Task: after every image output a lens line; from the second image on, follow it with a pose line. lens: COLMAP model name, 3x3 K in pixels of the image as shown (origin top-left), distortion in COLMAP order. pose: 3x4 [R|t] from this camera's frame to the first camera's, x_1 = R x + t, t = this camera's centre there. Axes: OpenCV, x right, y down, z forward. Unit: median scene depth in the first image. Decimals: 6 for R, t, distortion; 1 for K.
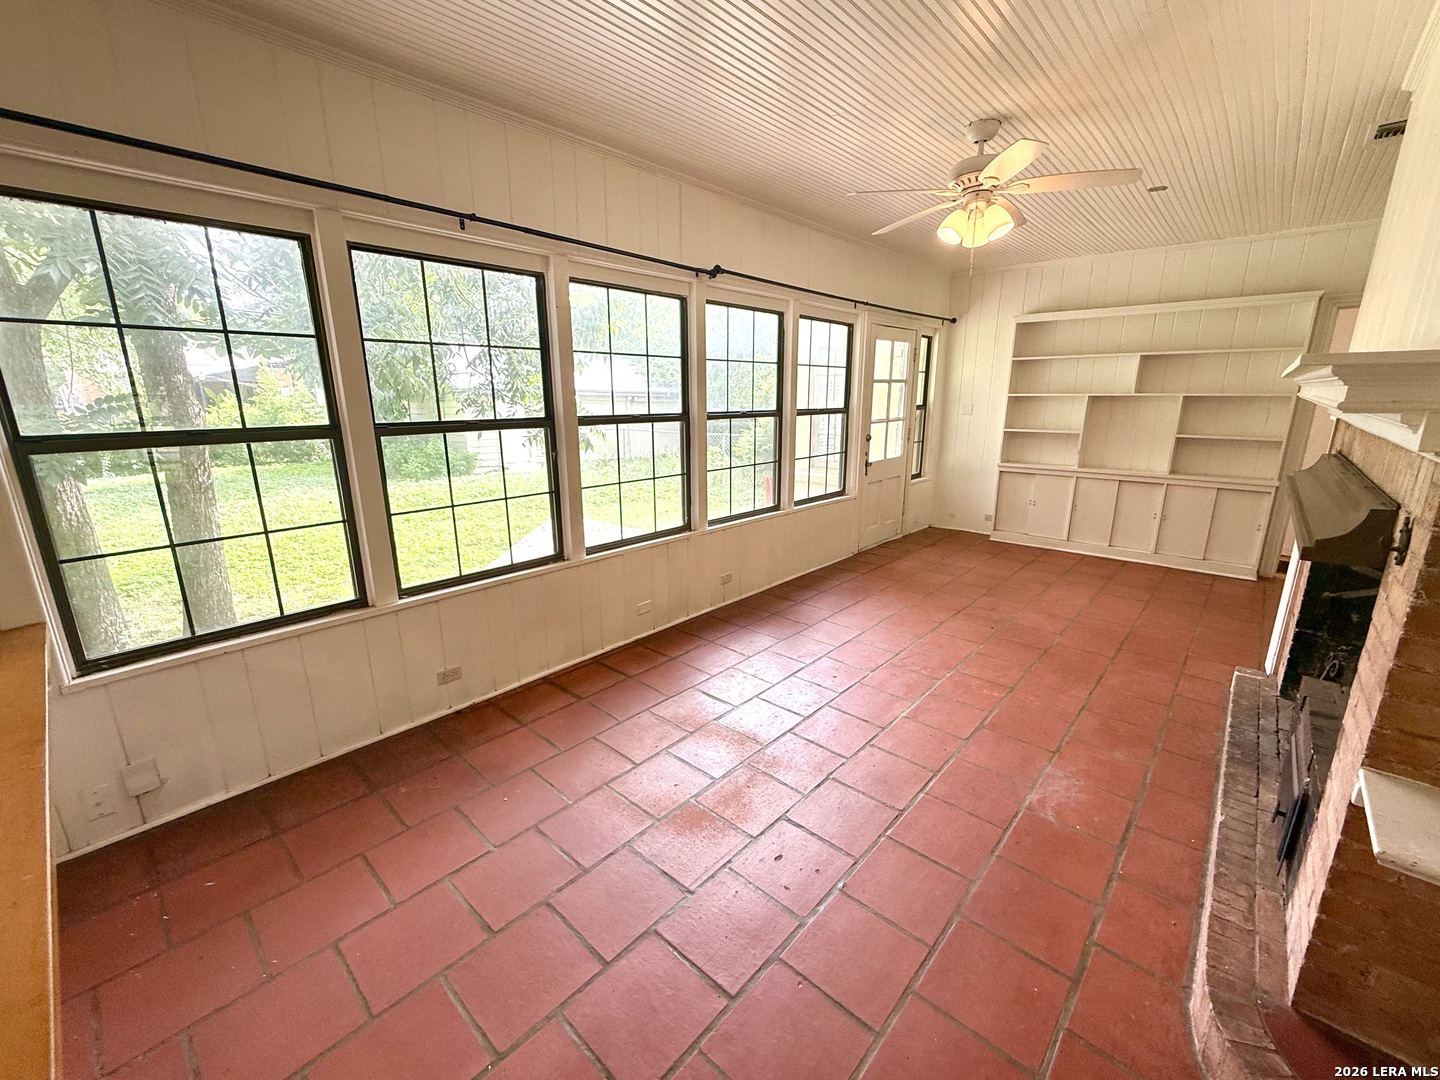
lens RADIAL K [[591.4, 0, 724.9], [0, 591.4, 544.2], [0, 0, 1]] dist [0.002659, 0.000228]
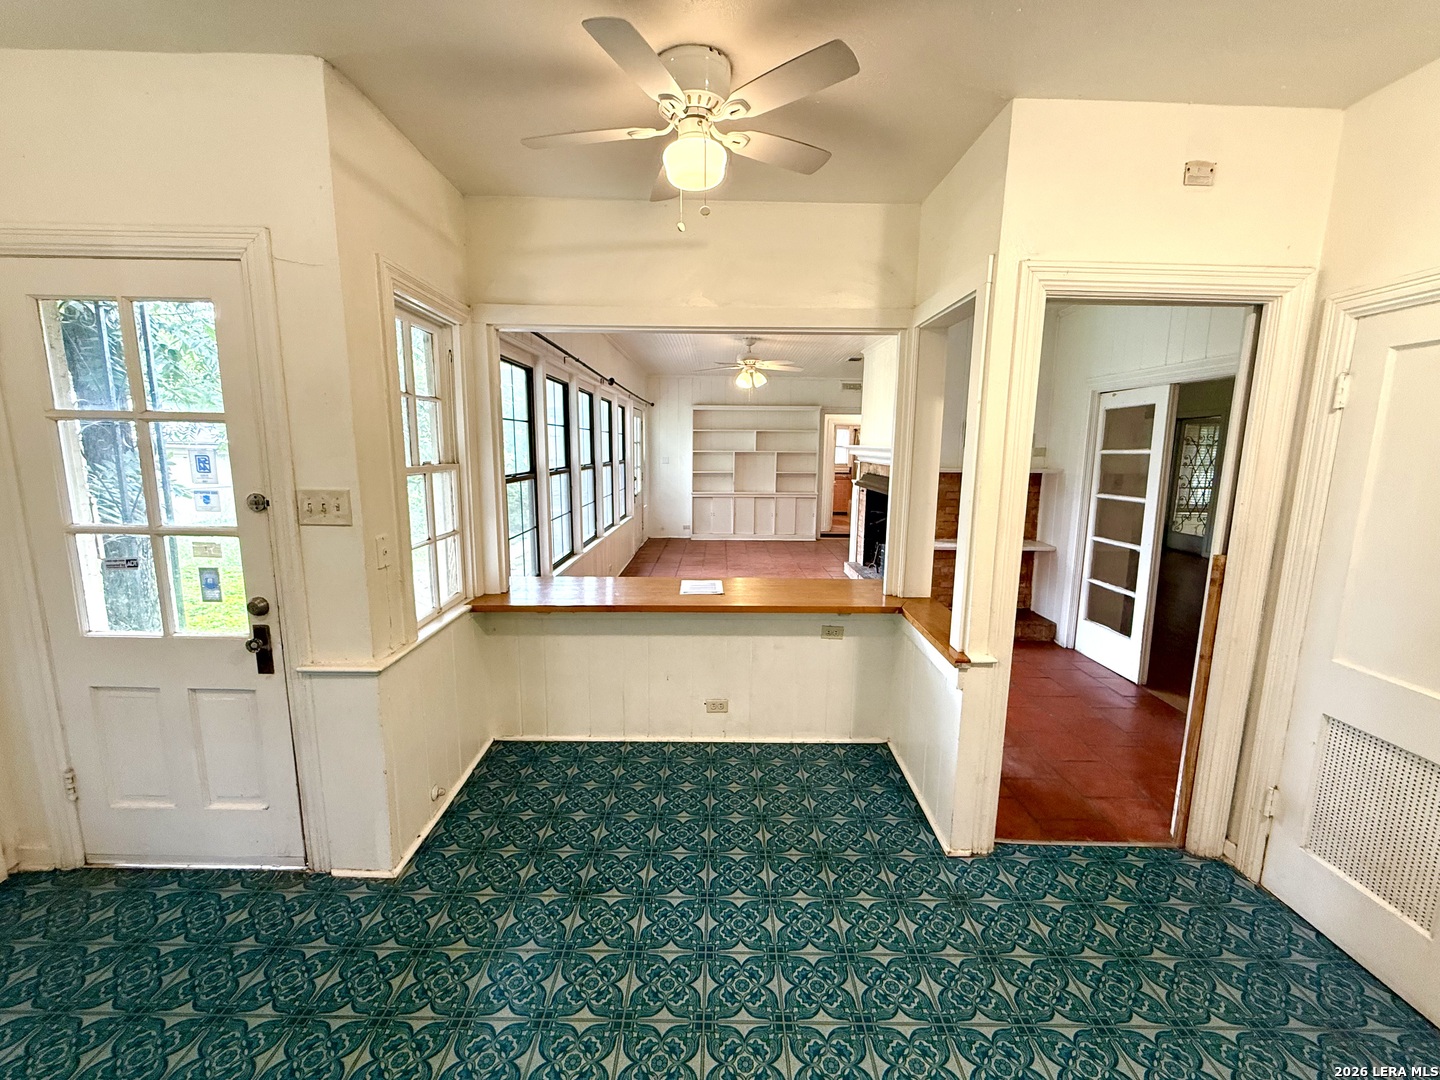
lens RADIAL K [[591.4, 0, 725.5], [0, 591.4, 539.9], [0, 0, 1]] dist [0.002659, 0.000228]
pose [[0.735136, -0.097148, 0.670923, -0.653878], [0.159612, 0.986660, -0.032022, 0.065101], [-0.658862, 0.130627, 0.740836, -0.279752]]
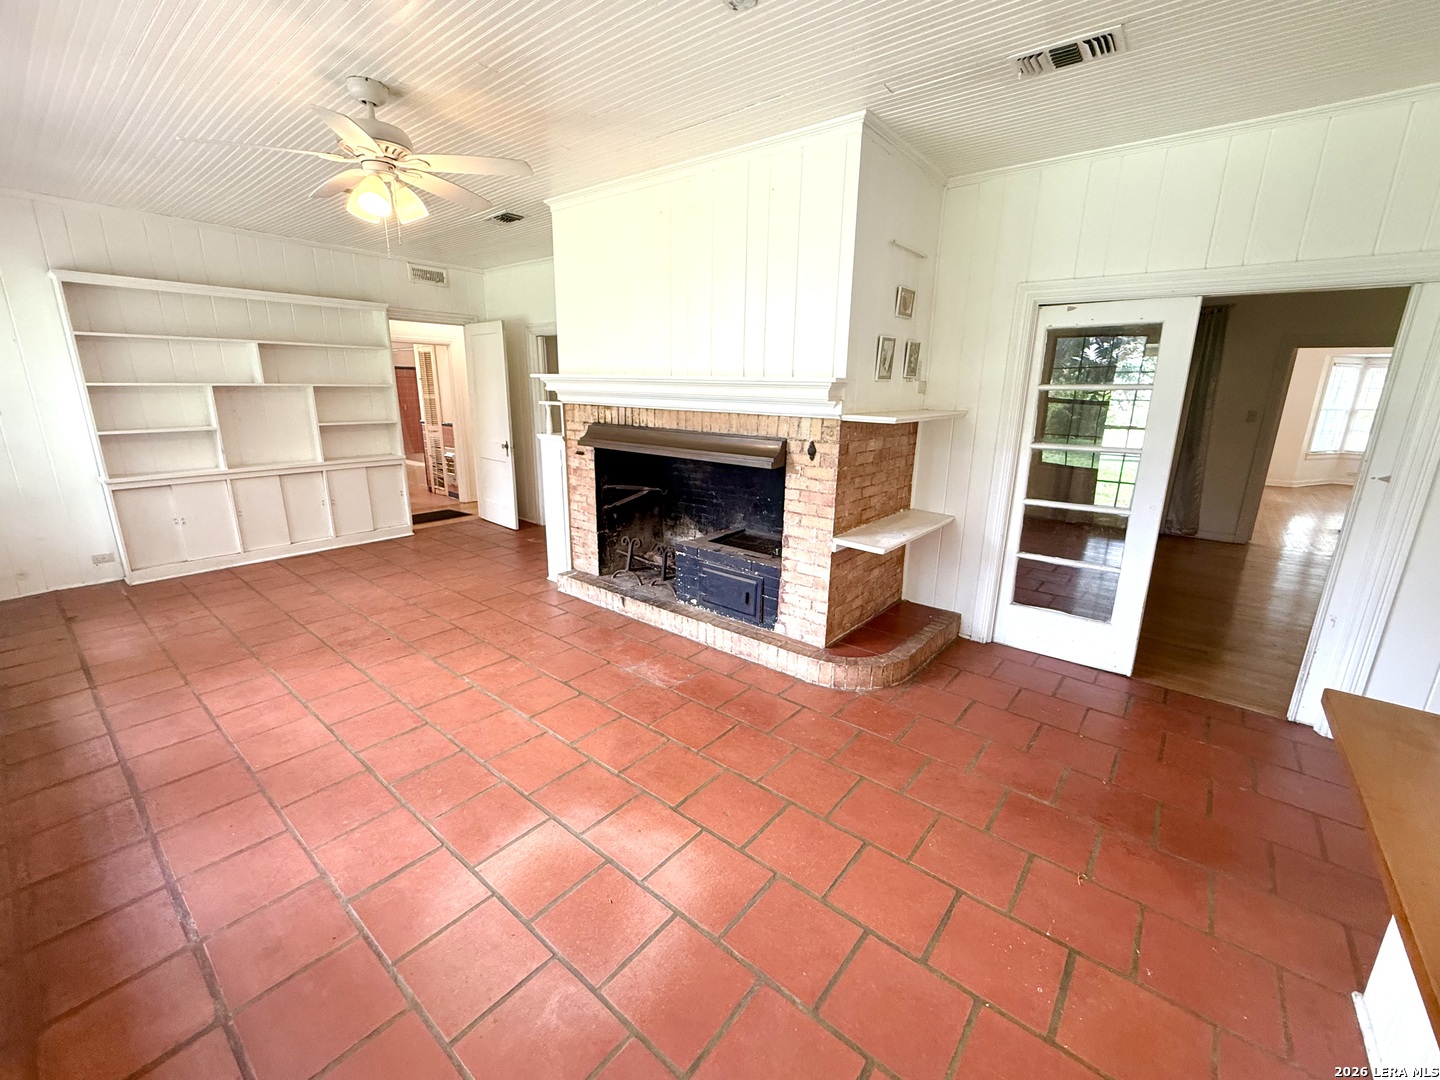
lens RADIAL K [[591.4, 0, 724.8], [0, 591.4, 540.6], [0, 0, 1]] dist [0.002659, 0.000228]
pose [[-0.048223, -0.252532, 0.966386, -0.322050], [0.236162, 0.937197, 0.256689, -0.087508], [-0.970516, 0.240602, 0.014444, 0.329532]]
